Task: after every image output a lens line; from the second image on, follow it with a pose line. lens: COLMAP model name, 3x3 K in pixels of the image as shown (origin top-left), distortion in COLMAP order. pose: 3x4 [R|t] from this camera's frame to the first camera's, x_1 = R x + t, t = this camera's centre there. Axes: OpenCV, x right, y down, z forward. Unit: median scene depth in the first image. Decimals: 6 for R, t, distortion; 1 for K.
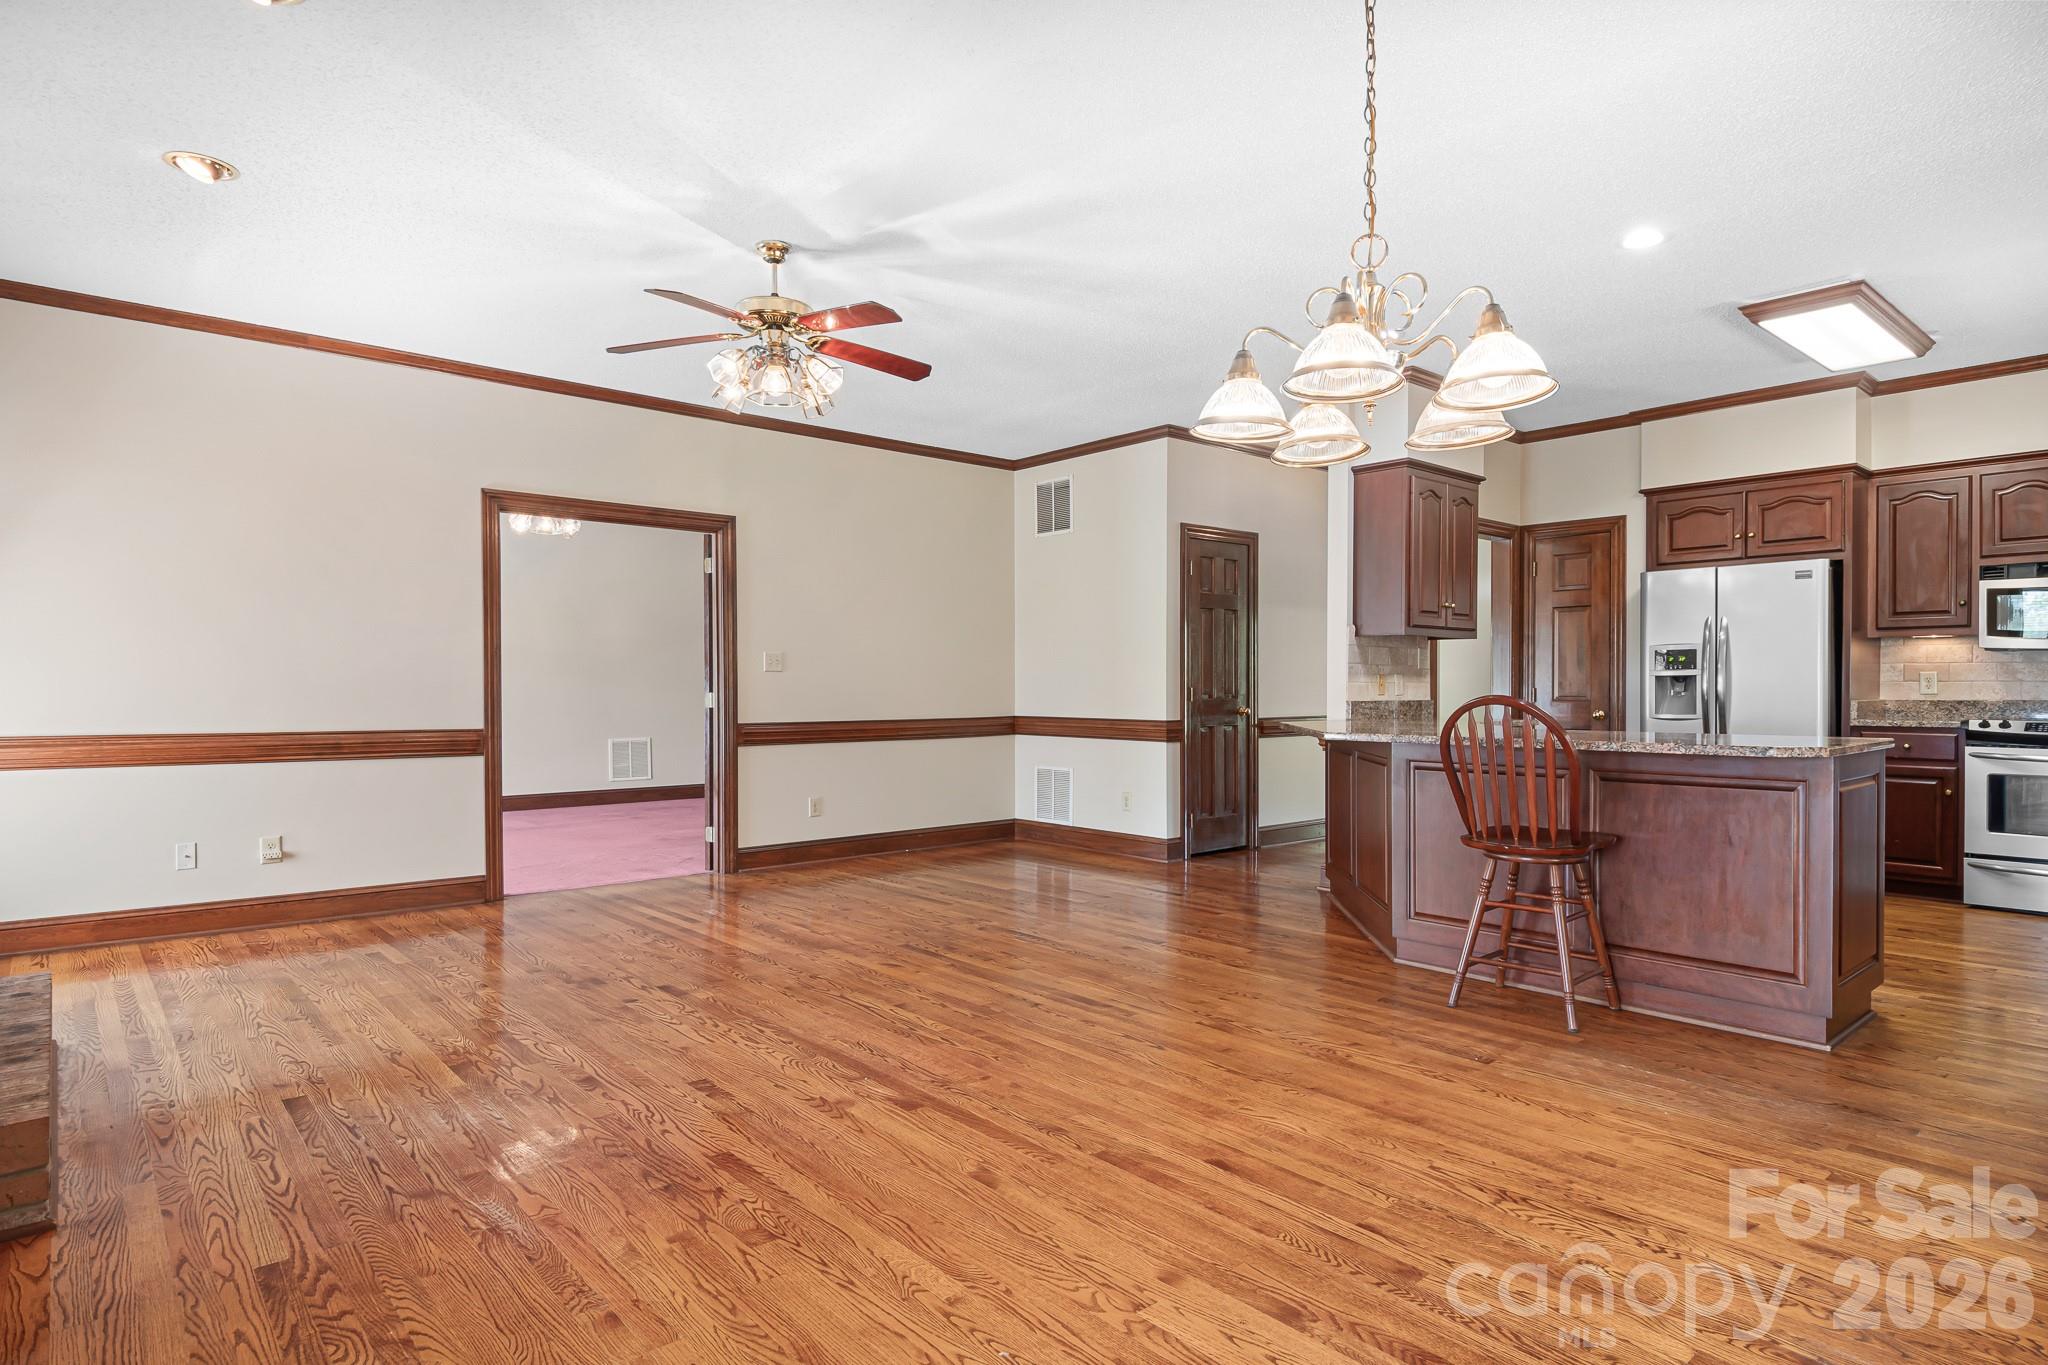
lens RADIAL K [[1141.0, 0, 1018.1], [0, 1141.0, 692.8], [0, 0, 1]] dist [-0.010147, 0.000710]
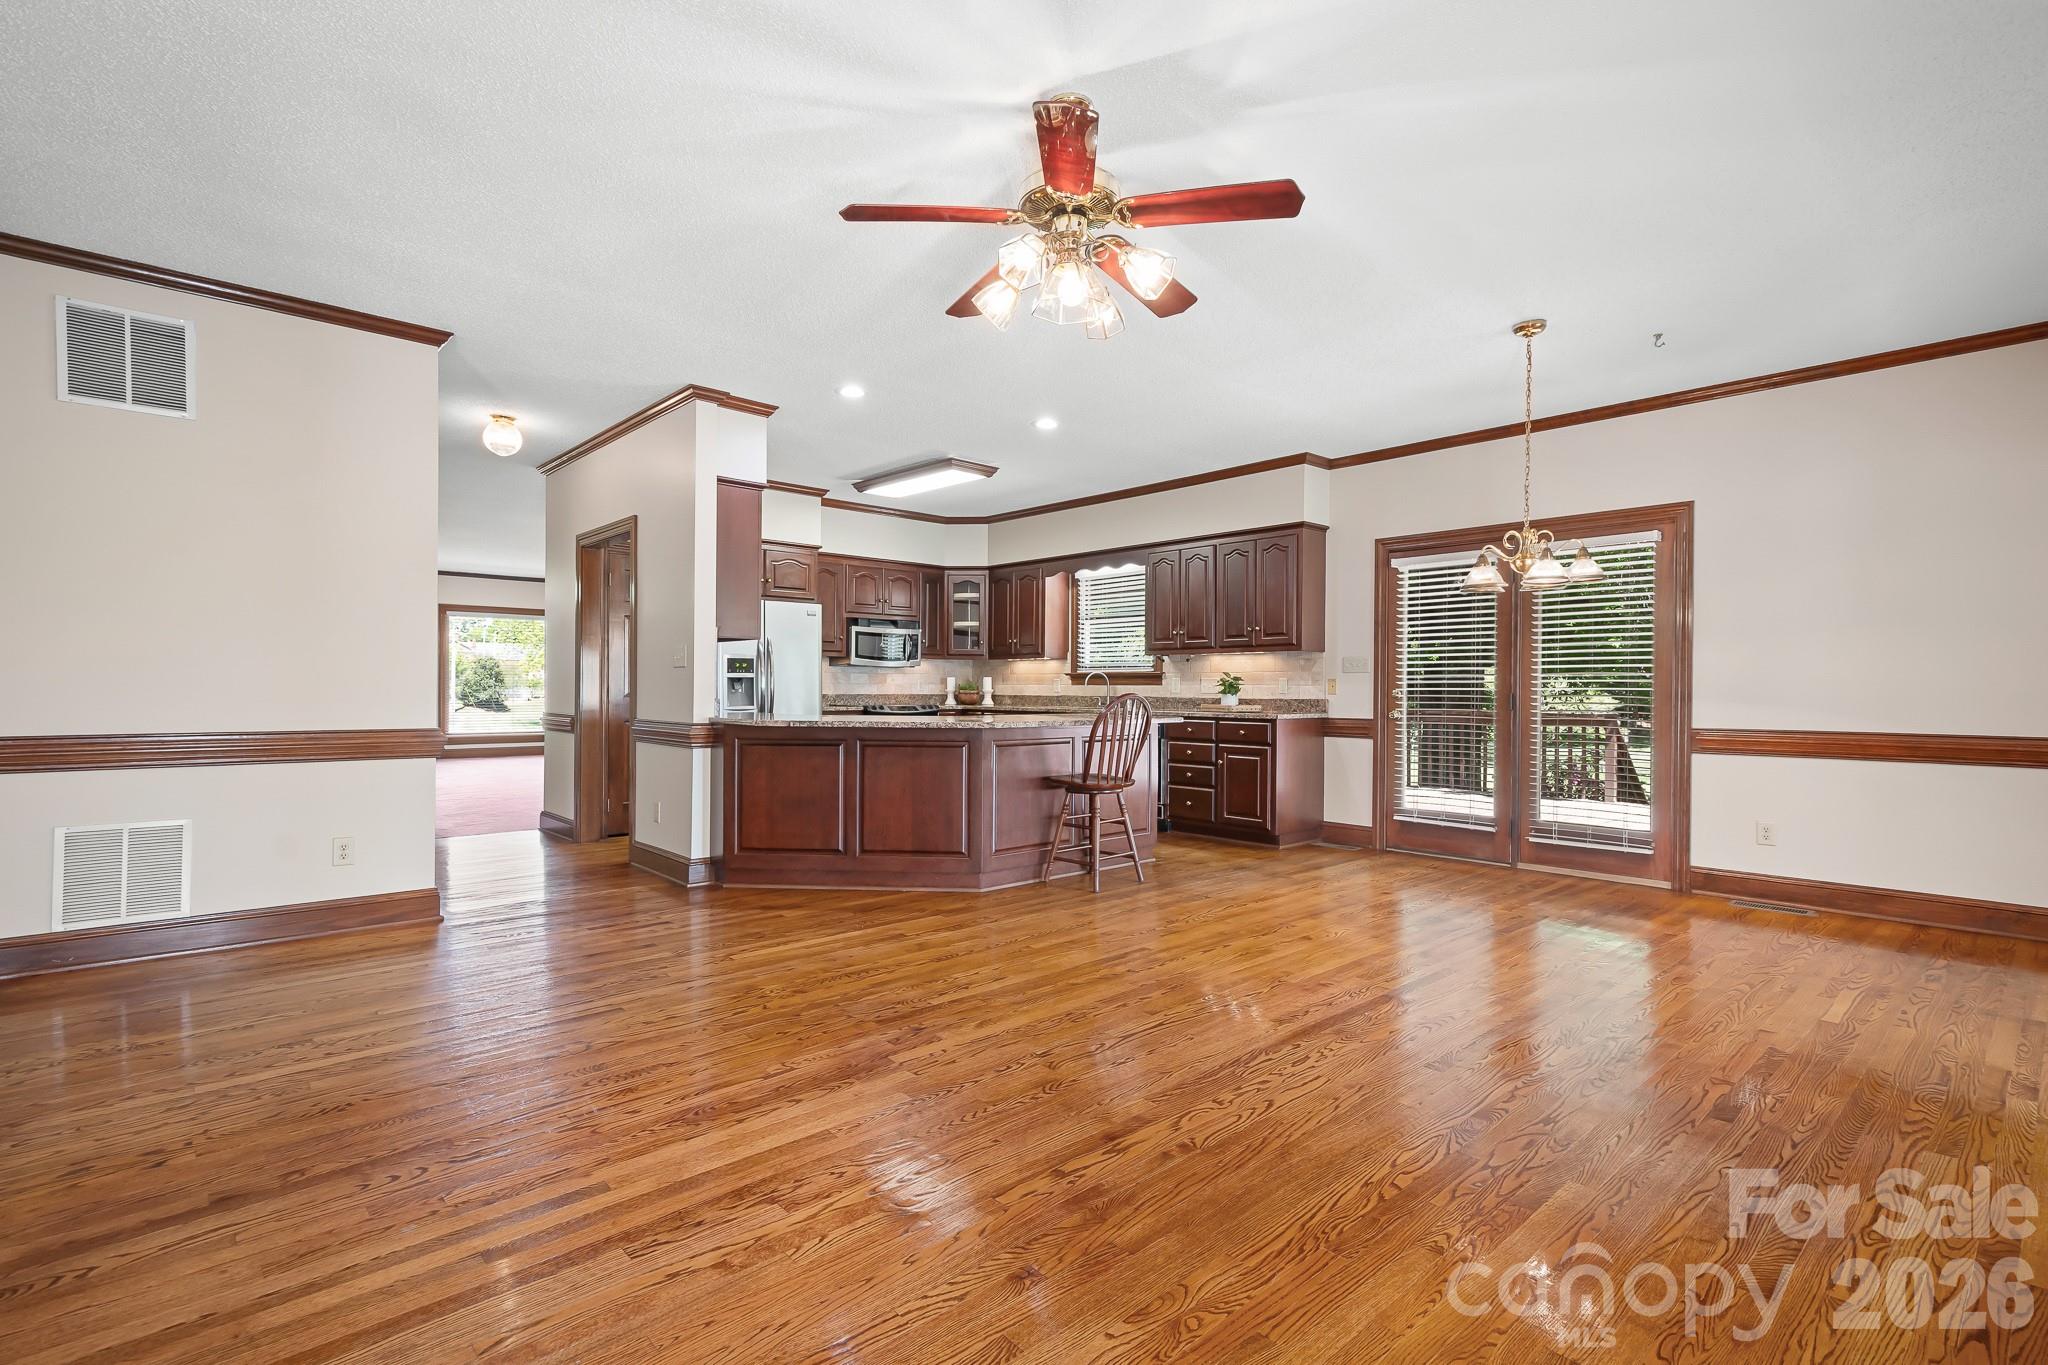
lens RADIAL K [[972.8, 0, 1032.6], [0, 972.8, 691.6], [0, 0, 1]] dist [0.001961, -0.003956]
pose [[-0.045957, -0.002913, 0.998939, -0.646523], [-0.001980, 0.999994, 0.002825, -0.002689], [-0.998941, -0.001848, -0.045962, 0.789537]]
